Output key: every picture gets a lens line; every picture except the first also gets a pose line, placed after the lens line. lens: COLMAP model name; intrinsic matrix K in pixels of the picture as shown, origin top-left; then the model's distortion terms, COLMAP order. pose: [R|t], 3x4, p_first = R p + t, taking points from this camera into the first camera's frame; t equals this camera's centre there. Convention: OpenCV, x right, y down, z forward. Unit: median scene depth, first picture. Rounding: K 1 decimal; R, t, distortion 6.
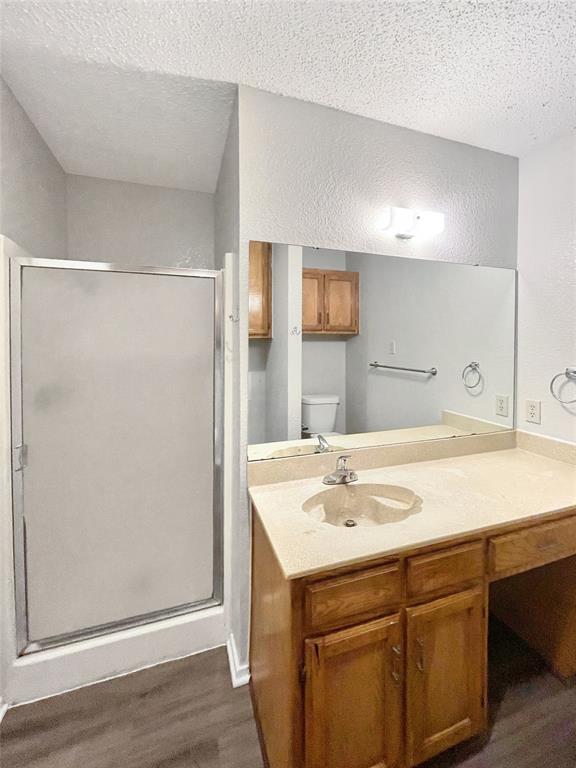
lens RADIAL K [[323.8, 0, 289.9], [0, 323.8, 349.0], [0, 0, 1]] dist [0.000210, 0.000281]
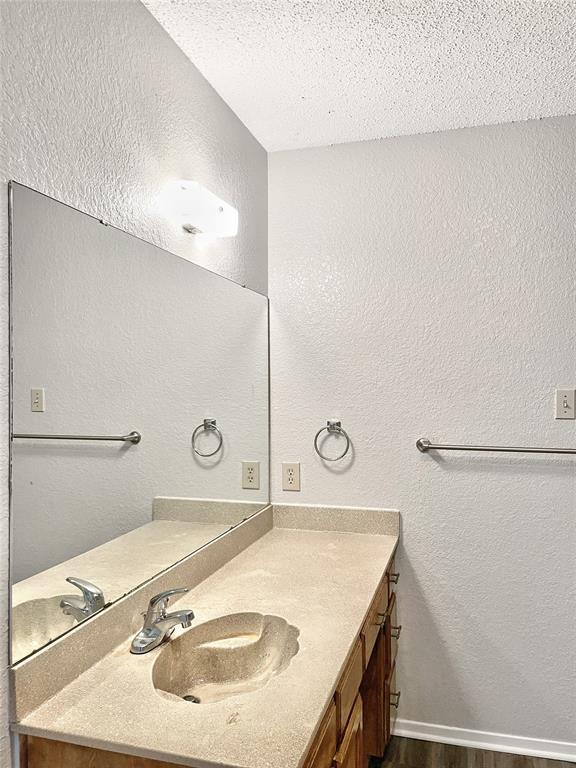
lens RADIAL K [[593.5, 0, 288.0], [0, 593.5, 384.0], [0, 0, 1]] dist [0.003499, -0.001067]
pose [[0.581418, -0.008062, 0.813565, -0.466233], [0.023046, 0.999713, -0.006563, -0.027909], [-0.813279, 0.022565, 0.581437, 0.157447]]
